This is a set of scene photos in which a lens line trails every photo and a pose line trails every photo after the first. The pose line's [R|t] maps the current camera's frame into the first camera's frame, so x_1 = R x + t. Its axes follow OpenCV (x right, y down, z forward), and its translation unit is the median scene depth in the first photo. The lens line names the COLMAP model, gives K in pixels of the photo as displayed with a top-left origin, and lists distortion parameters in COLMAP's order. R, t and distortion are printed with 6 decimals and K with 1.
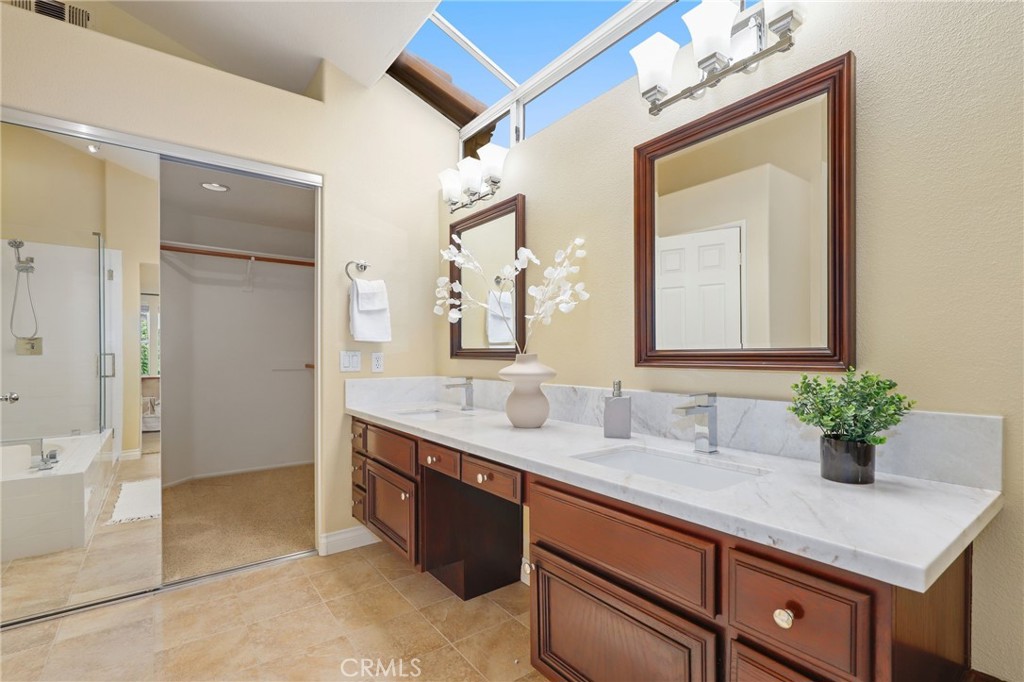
lens RADIAL K [[470.6, 0, 510.9], [0, 470.6, 354.7], [0, 0, 1]] dist [-0.001520, -0.000442]
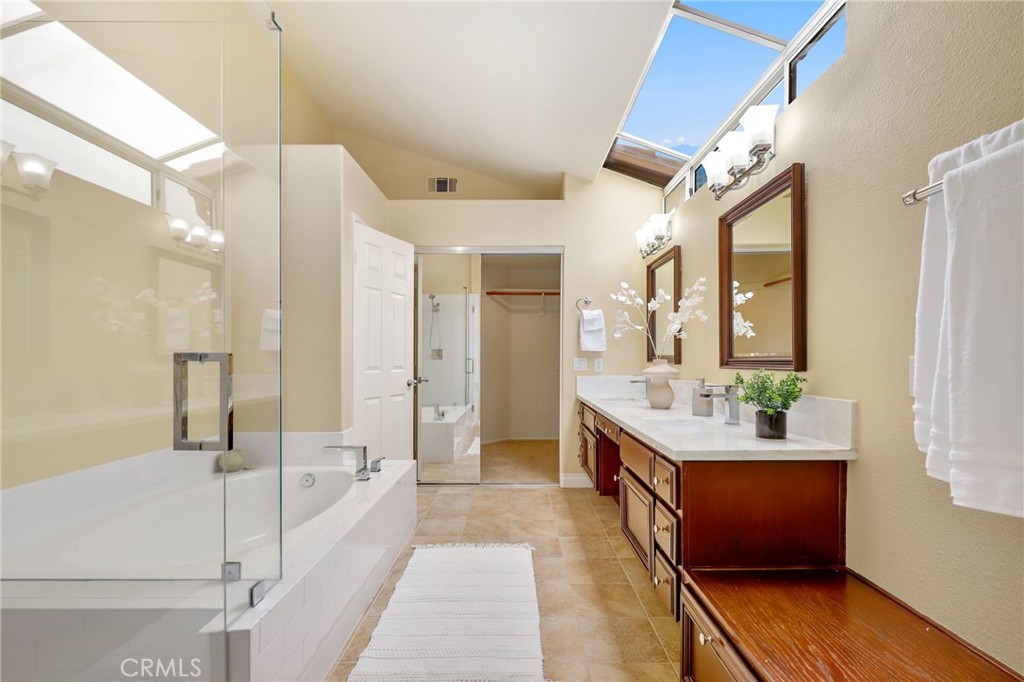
lens RADIAL K [[470.6, 0, 510.9], [0, 470.6, 354.7], [0, 0, 1]] dist [-0.001520, -0.000442]
pose [[0.792178, -0.002086, -0.610287, 0.419614], [-0.006163, 0.999916, -0.011419, 0.002179], [0.610260, 0.012807, 0.792098, -0.350997]]
